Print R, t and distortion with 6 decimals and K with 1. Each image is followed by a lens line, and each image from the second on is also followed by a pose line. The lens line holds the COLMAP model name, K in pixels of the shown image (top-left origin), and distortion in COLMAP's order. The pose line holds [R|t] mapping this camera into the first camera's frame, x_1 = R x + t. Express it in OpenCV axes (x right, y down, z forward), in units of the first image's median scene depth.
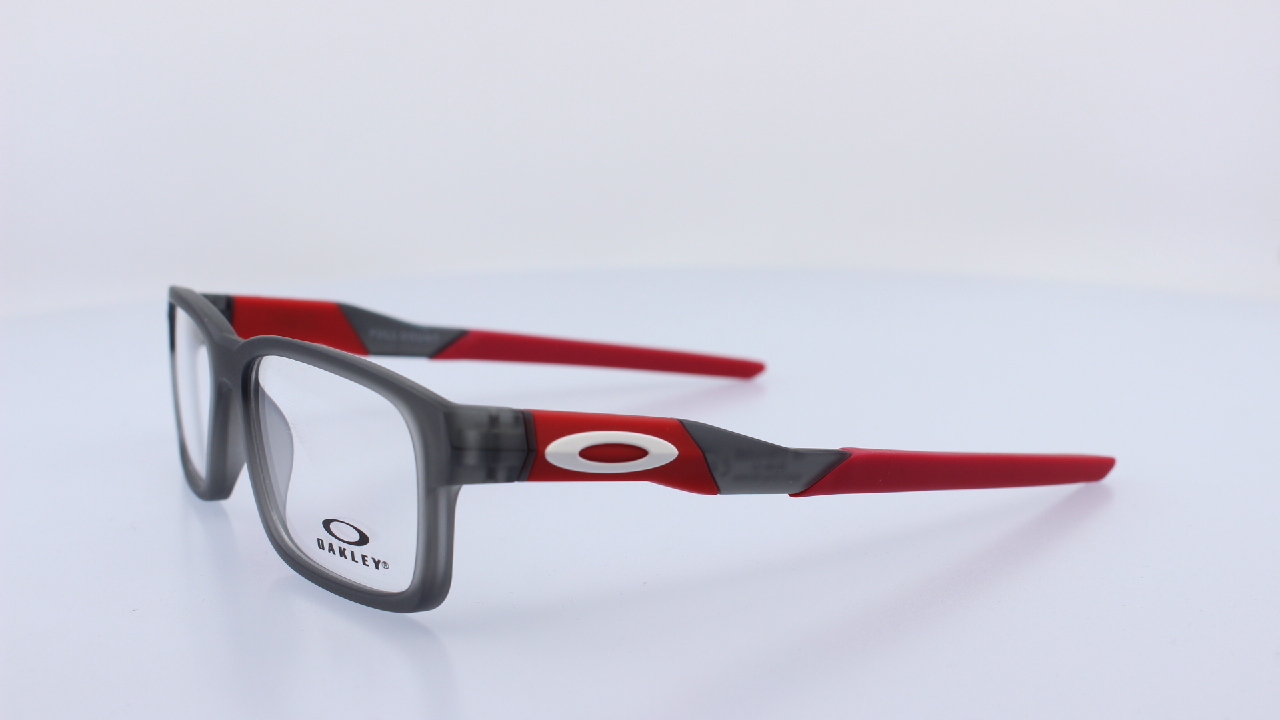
lens RADIAL K [[1652.9, 0, 636.0], [0, 1652.9, 360.9], [0, 0, 1]] dist [-0.122559, 0.000000]
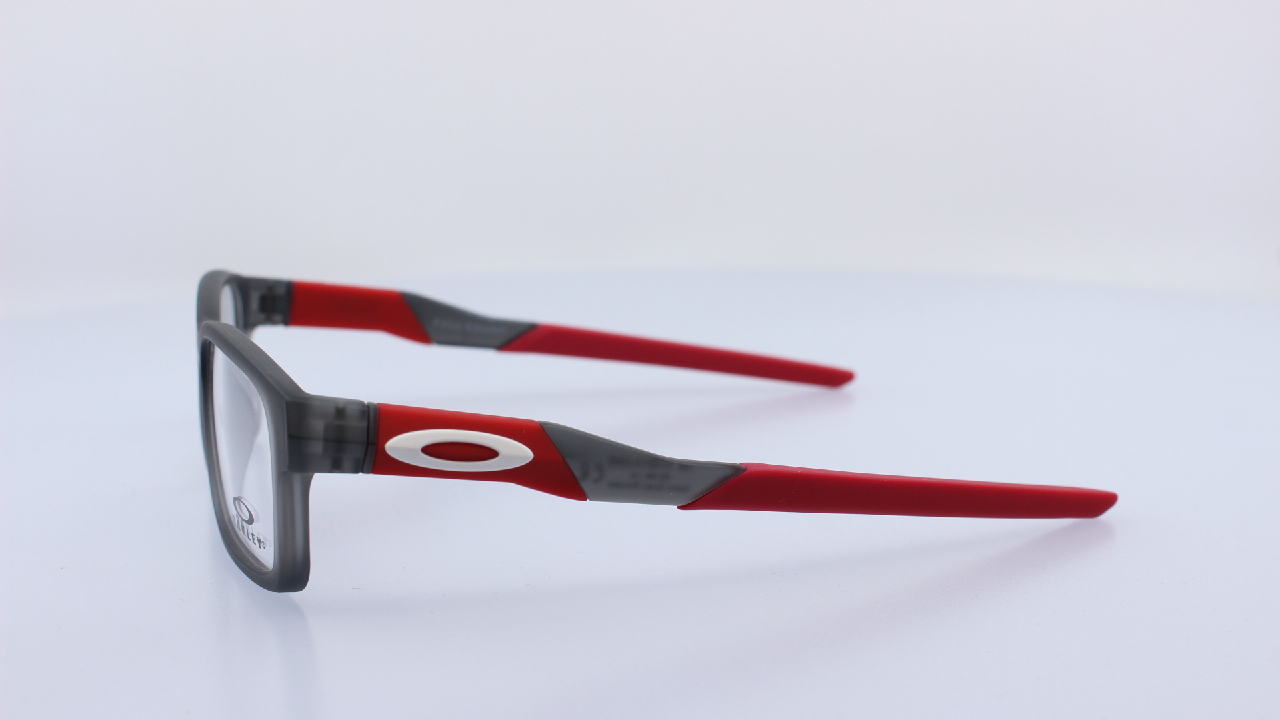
lens RADIAL K [[1652.9, 0, 635.2], [0, 1652.9, 365.5], [0, 0, 1]] dist [-0.122559, 0.000000]
pose [[0.965743, 0.049180, -0.254796, 0.326094], [-0.047547, 0.998790, 0.012568, -0.013436], [0.255106, -0.000023, 0.966913, 0.054178]]
